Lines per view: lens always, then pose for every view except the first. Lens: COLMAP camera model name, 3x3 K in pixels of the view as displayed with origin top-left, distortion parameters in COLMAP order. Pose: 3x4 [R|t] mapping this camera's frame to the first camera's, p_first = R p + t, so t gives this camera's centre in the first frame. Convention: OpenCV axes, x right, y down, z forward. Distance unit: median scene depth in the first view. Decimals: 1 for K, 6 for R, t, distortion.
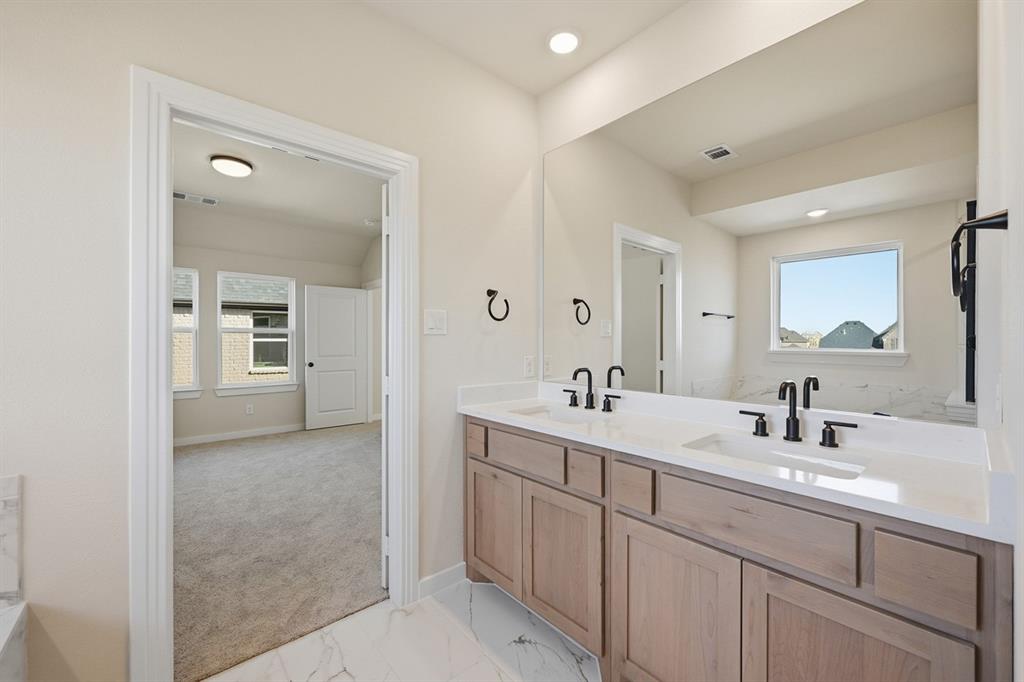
lens RADIAL K [[410.3, 0, 511.7], [0, 410.3, 345.4], [0, 0, 1]] dist [0.004047, 0.000086]
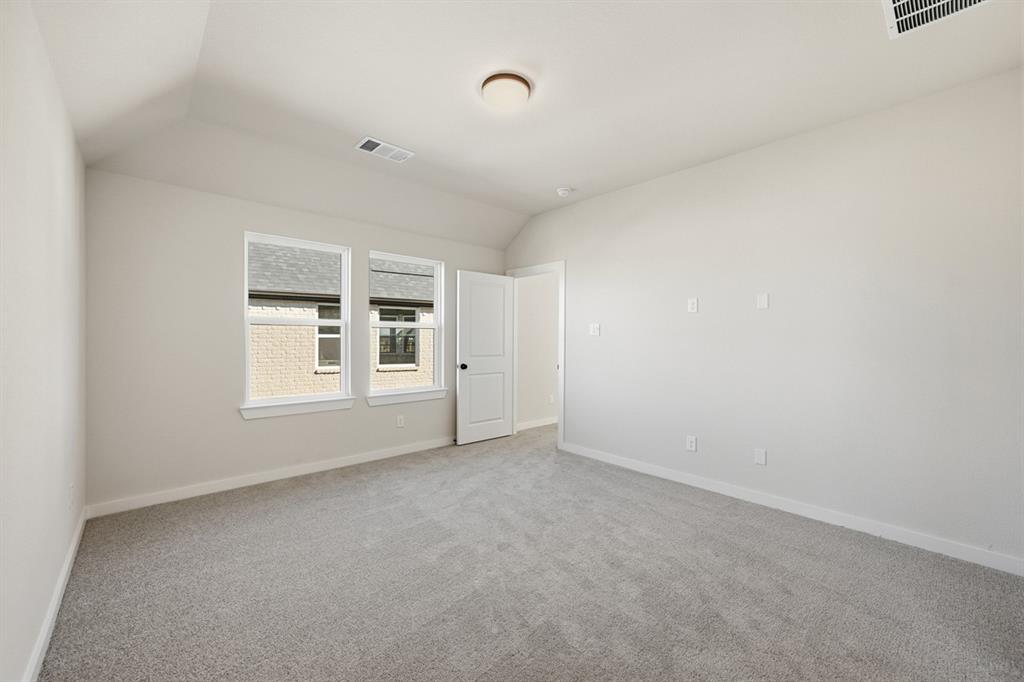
lens RADIAL K [[410.3, 0, 504.3], [0, 410.3, 339.5], [0, 0, 1]] dist [0.004047, 0.000086]
pose [[0.999834, -0.000585, 0.018212, -0.341841], [0.000584, 1.000000, 0.000053, -0.006205], [-0.018212, -0.000042, 0.999834, 0.137460]]
